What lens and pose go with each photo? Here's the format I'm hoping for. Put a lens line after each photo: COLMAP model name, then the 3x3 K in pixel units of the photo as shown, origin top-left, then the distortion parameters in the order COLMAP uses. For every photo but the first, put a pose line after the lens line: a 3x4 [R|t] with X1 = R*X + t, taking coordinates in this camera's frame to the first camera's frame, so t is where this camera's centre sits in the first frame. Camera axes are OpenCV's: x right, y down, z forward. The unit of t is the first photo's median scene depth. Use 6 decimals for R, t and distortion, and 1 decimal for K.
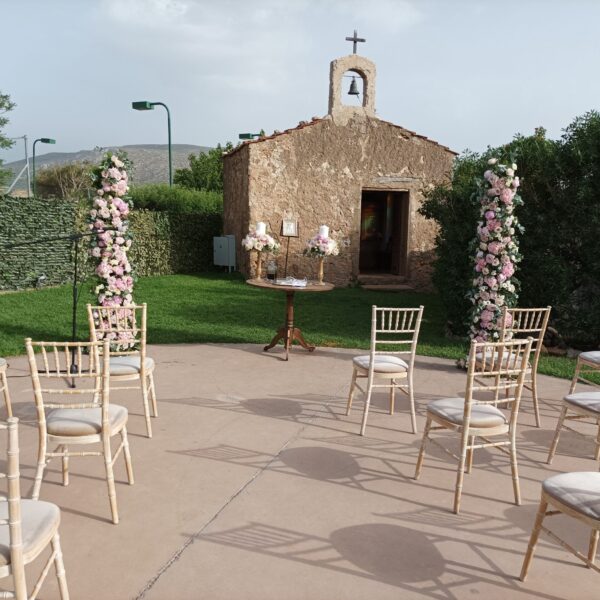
lens RADIAL K [[541.6, 0, 268.9], [0, 541.6, 298.7], [0, 0, 1]] dist [0.058099, -0.032880]
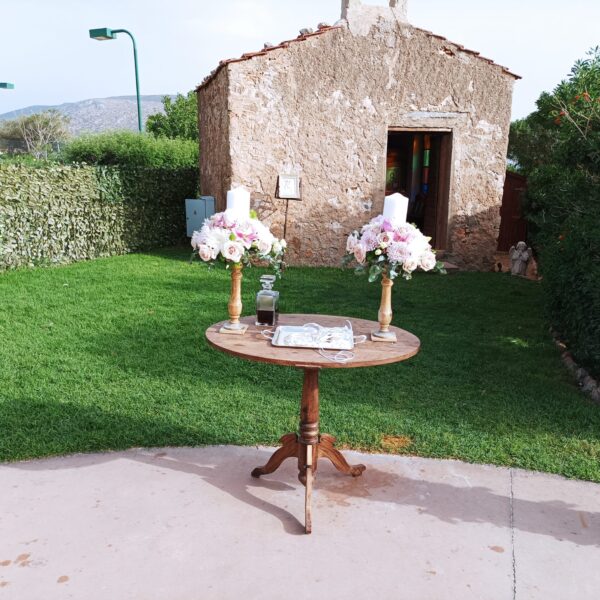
lens RADIAL K [[541.6, 0, 268.9], [0, 541.6, 298.7], [0, 0, 1]] dist [0.058099, -0.032880]
pose [[0.999727, -0.019779, 0.012406, 0.000868], [0.018681, 0.996362, 0.083150, -0.042596], [-0.014006, -0.082896, 0.996460, 0.271631]]
